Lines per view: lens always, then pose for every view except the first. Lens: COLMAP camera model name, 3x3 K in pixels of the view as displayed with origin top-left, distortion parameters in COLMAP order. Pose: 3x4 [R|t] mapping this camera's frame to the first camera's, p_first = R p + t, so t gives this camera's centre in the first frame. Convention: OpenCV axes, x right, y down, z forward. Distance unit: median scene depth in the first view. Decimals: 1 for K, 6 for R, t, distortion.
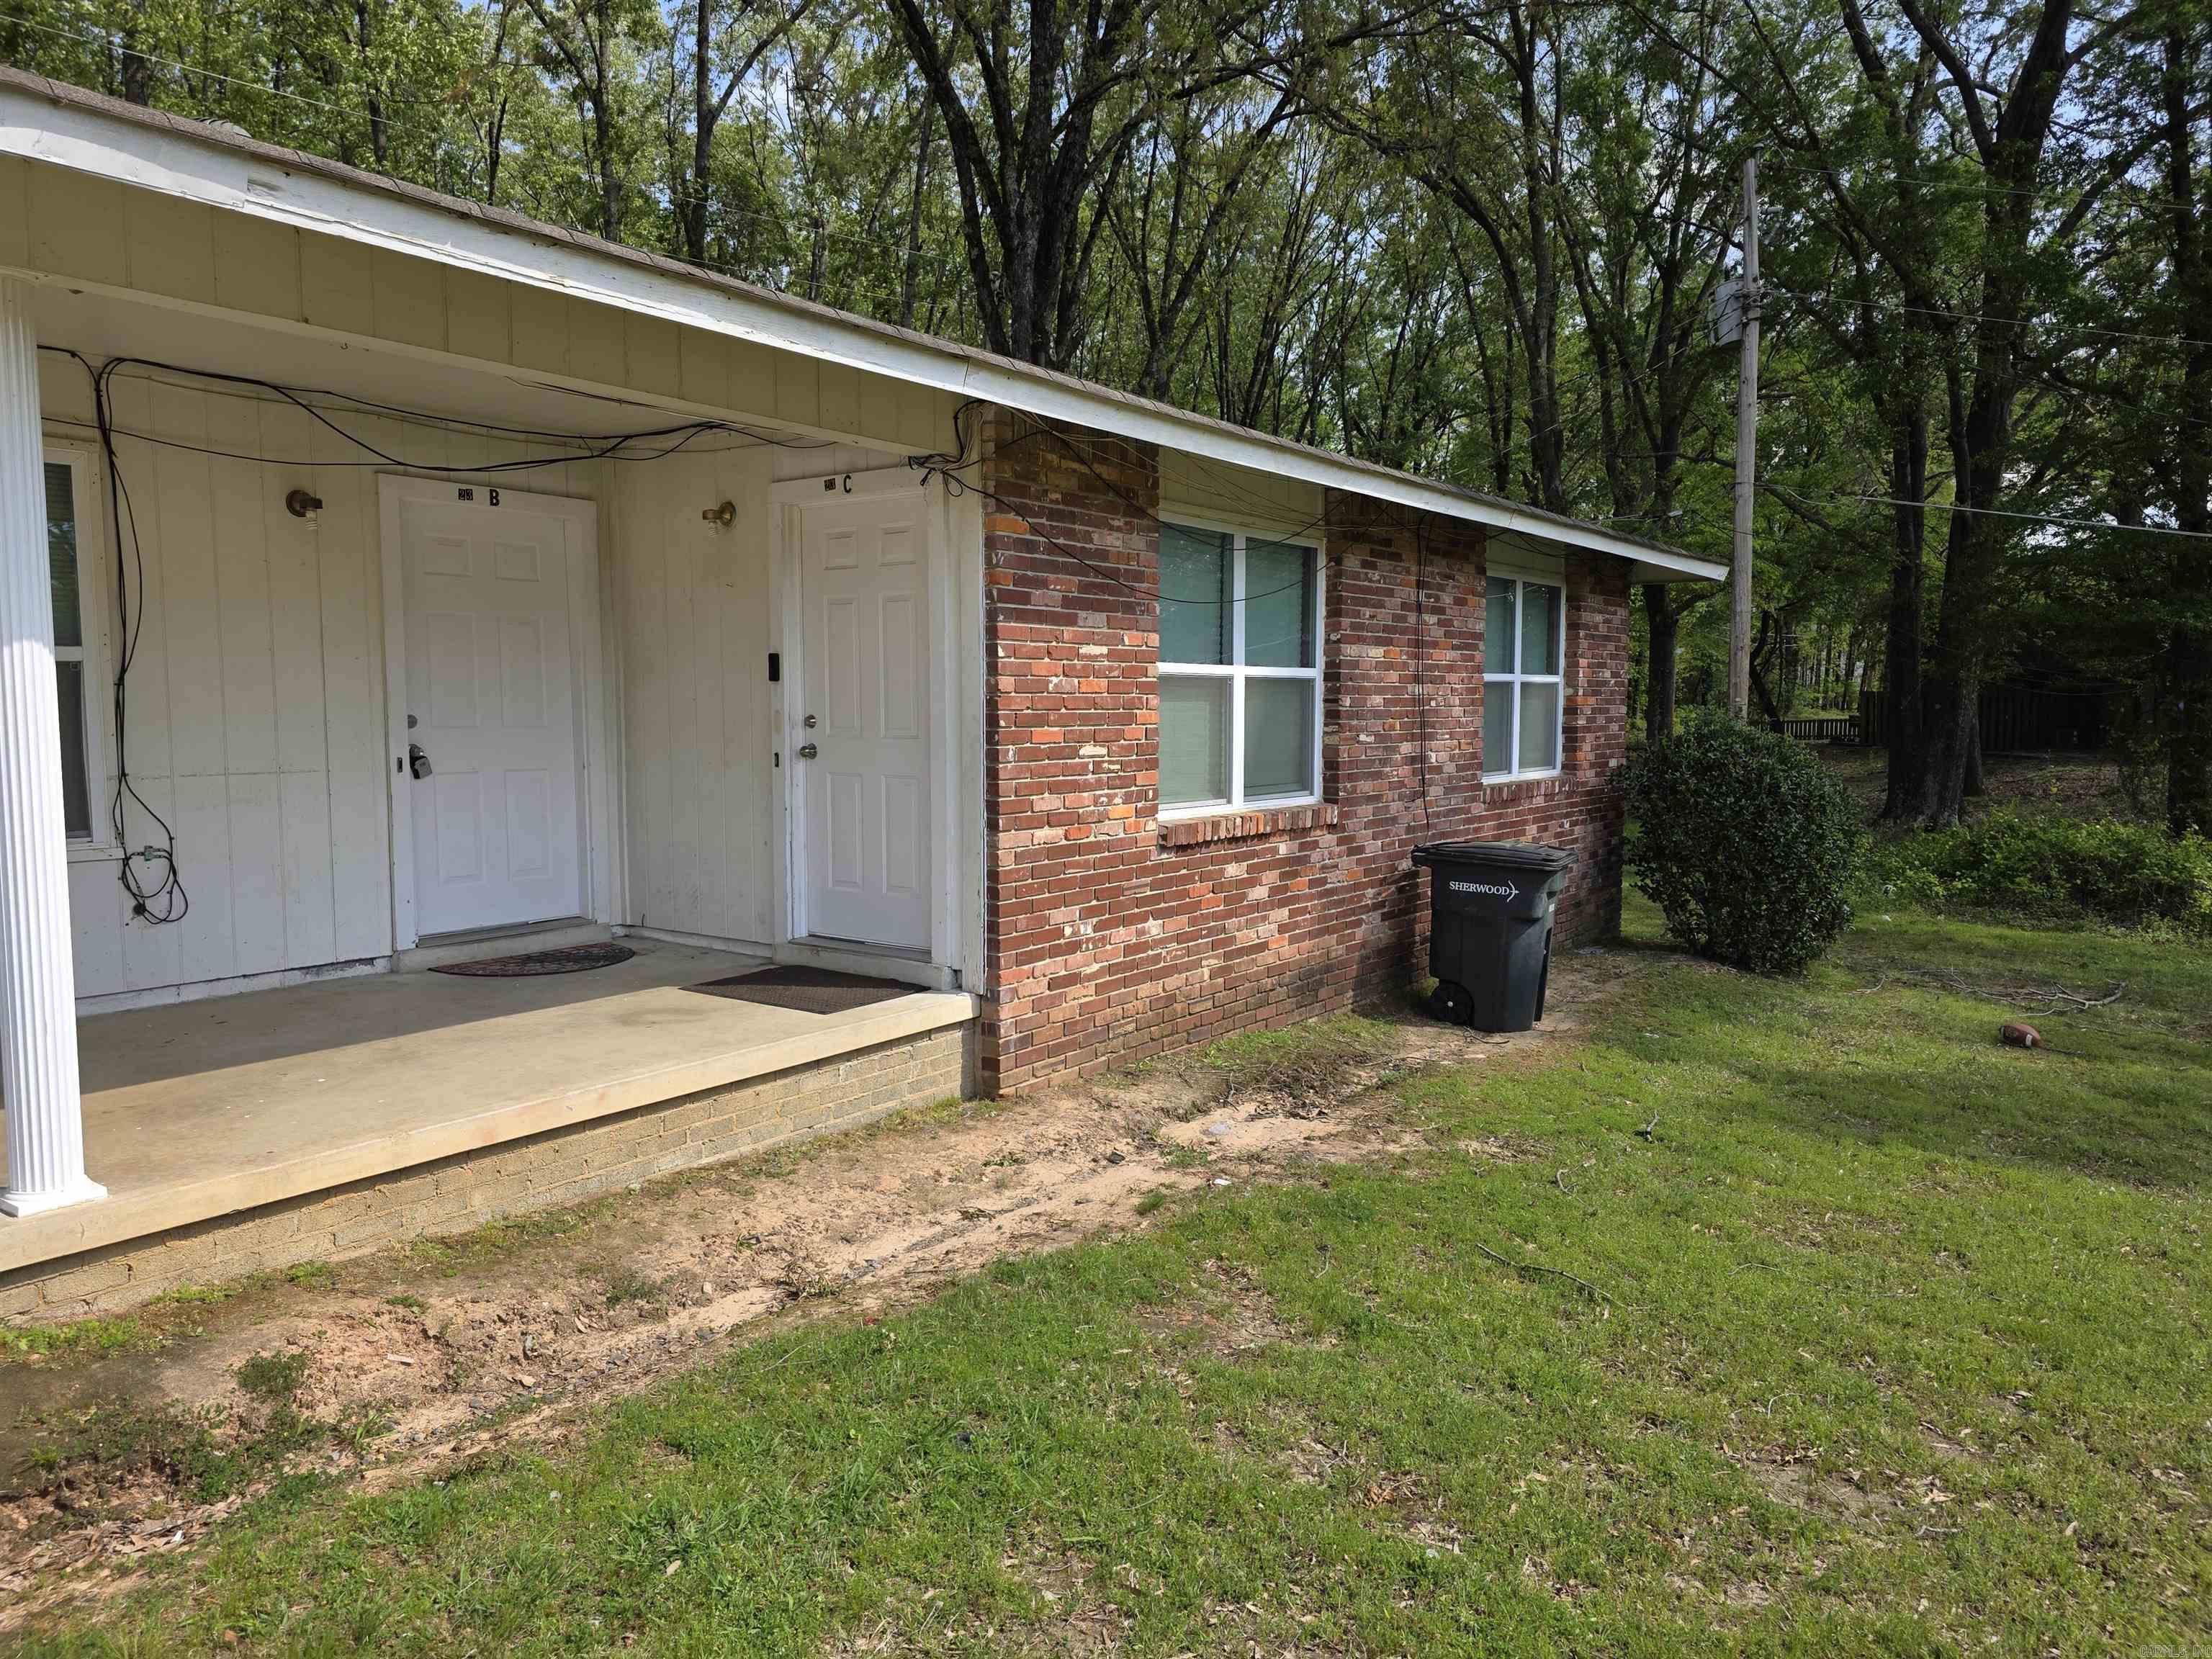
lens RADIAL K [[1480.1, 0, 1106.0], [0, 1480.1, 829.5], [0, 0, 1]] dist [0.012972, 0.000819]
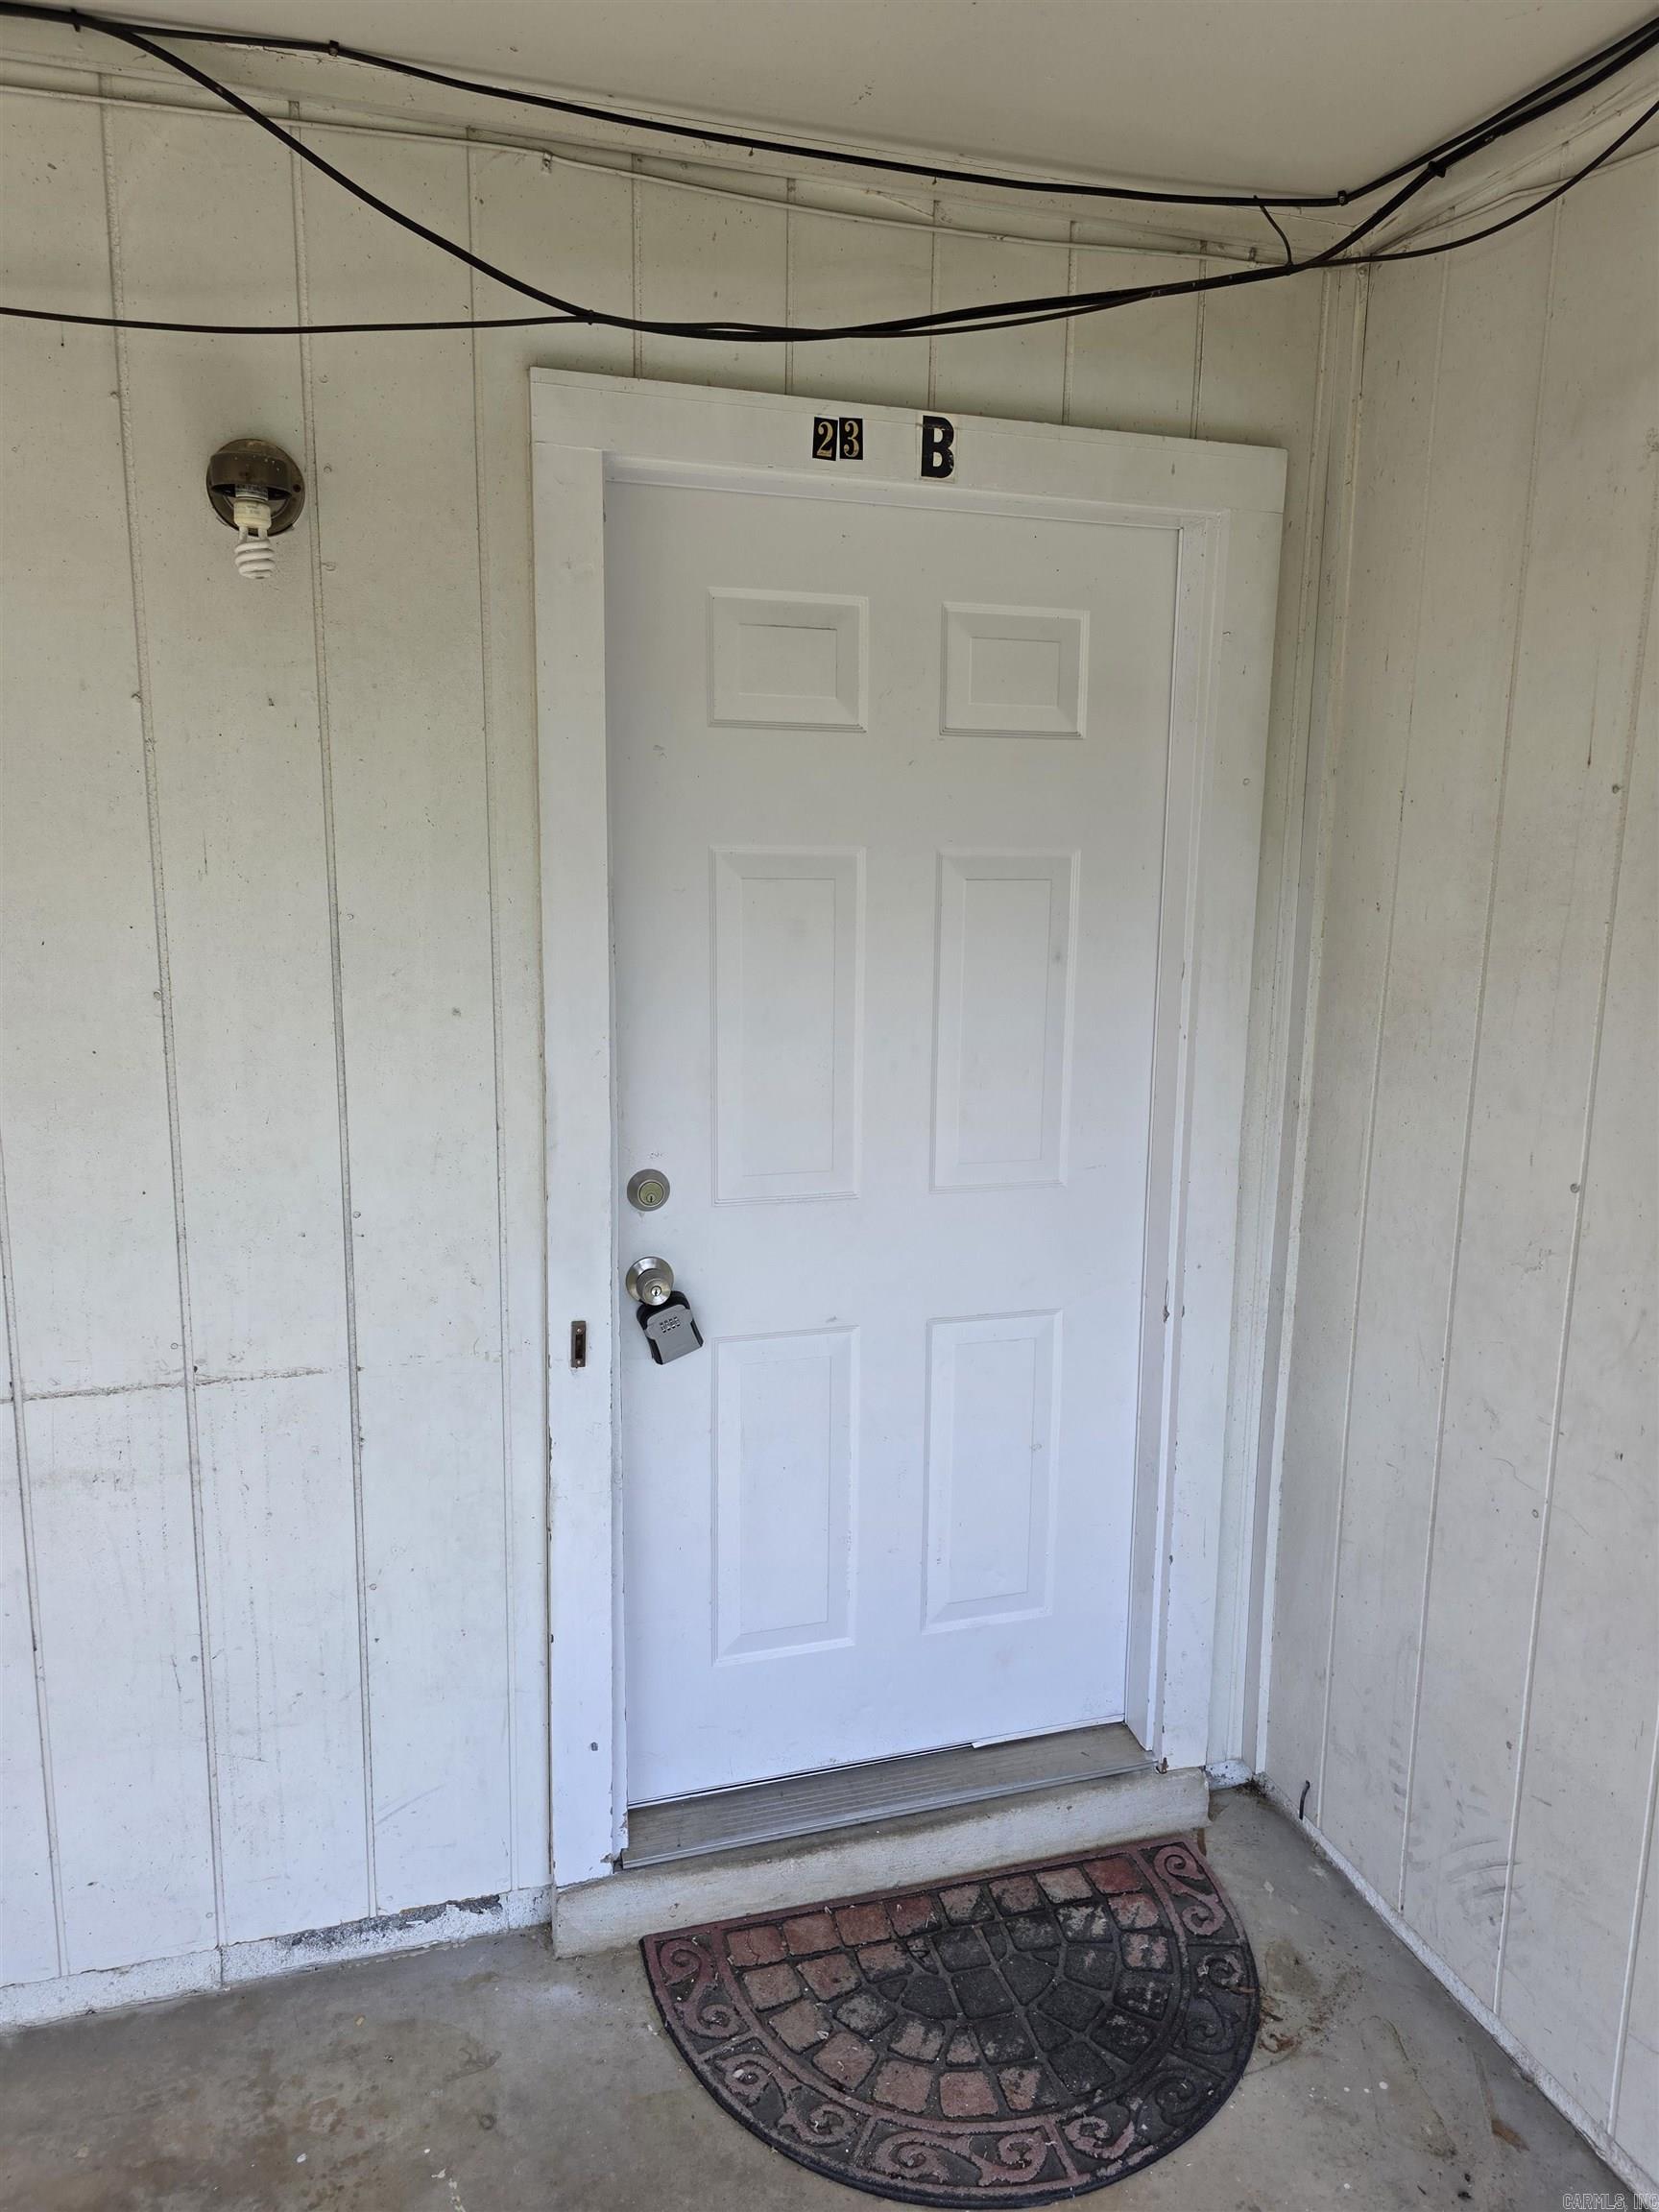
lens RADIAL K [[1480.1, 0, 829.5], [0, 1480.1, 1106.0], [0, 0, 1]] dist [0.012972, 0.000819]
pose [[0.810577, 0.109075, -0.575384, -0.251461], [-0.060241, 0.992820, 0.103342, -0.125893], [0.582525, -0.049105, 0.811328, 0.759889]]
